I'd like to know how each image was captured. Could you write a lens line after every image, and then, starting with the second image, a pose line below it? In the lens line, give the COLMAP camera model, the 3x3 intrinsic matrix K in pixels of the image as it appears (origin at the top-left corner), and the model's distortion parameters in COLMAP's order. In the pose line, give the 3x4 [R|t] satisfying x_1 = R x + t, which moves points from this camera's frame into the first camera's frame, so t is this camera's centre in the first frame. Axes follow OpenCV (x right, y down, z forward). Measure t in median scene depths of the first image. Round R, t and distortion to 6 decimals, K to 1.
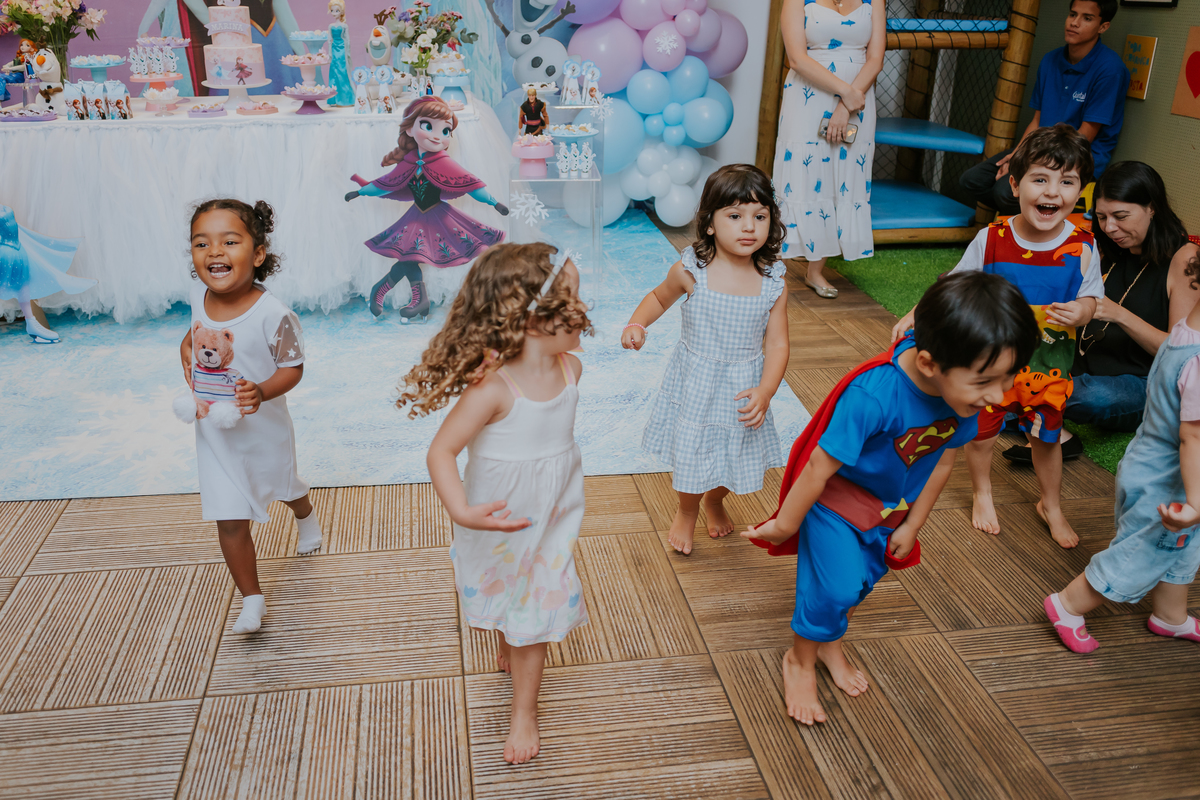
lens RADIAL K [[1032.8, 0, 561.0], [0, 1032.8, 395.2], [0, 0, 1]] dist [-0.038237, 0.040283]
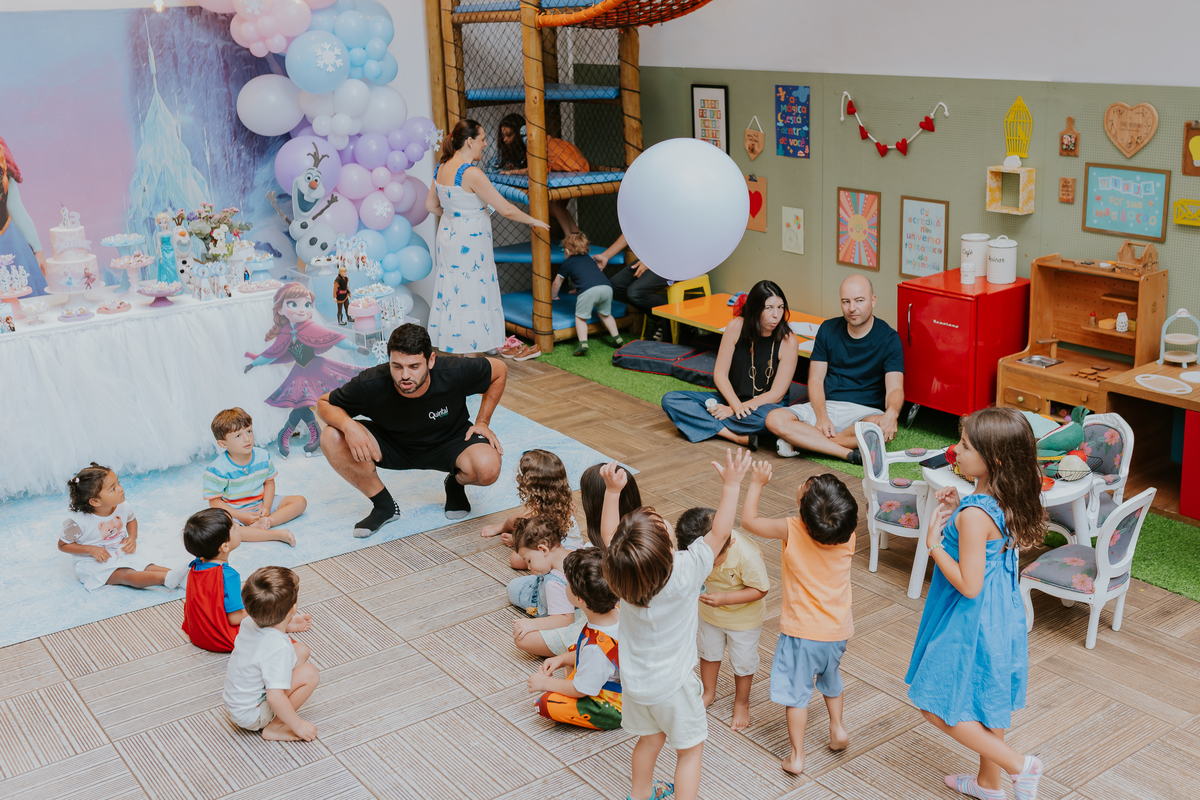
lens RADIAL K [[1318.6, 0, 636.1], [0, 1318.6, 344.6], [0, 0, 1]] dist [0.002514, 0.000582]
pose [[0.873077, -0.150361, 0.463819, -0.496547], [0.216063, 0.972075, -0.091583, 0.042836], [-0.437096, 0.180174, 0.881183, -0.657638]]
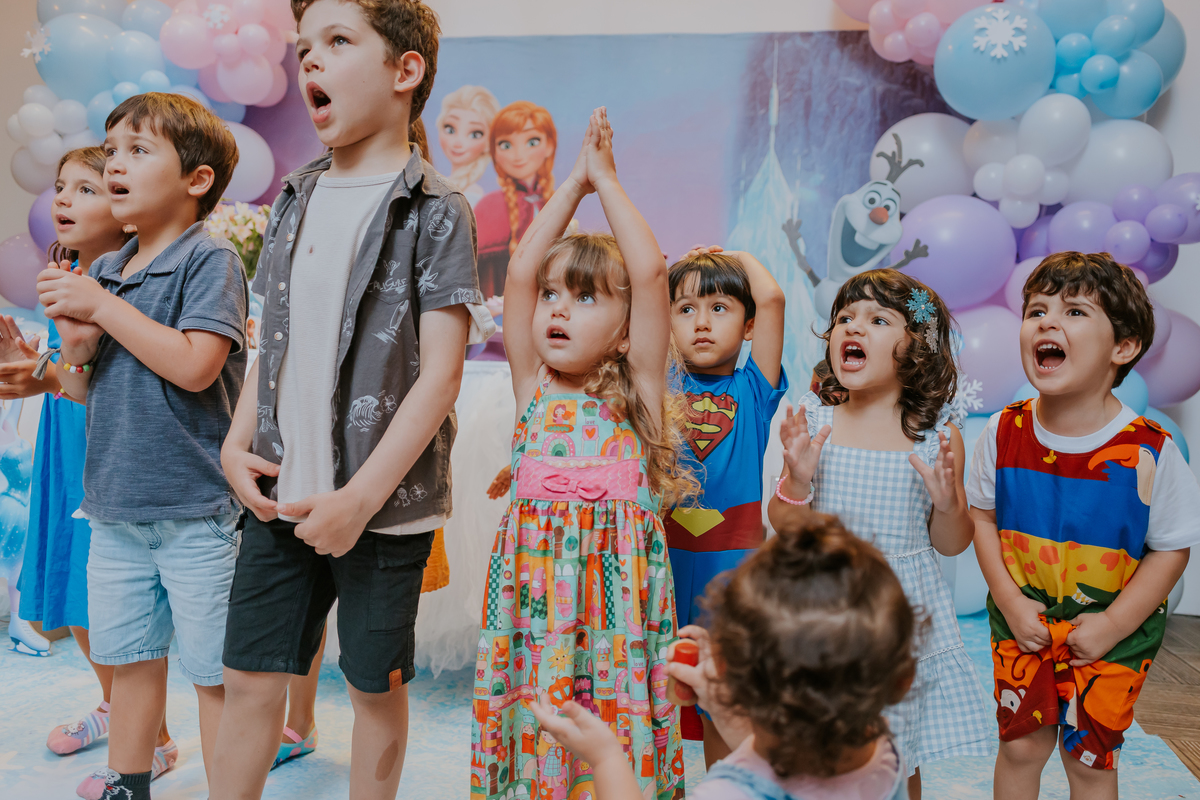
lens RADIAL K [[1010.7, 0, 625.2], [0, 1010.7, 404.7], [0, 0, 1]] dist [-0.041877, 0.045223]
pose [[0.947384, 0.063712, -0.313695, 0.040658], [-0.175719, 0.922645, -0.343293, -0.044065], [0.267557, 0.380352, 0.885294, 0.467886]]
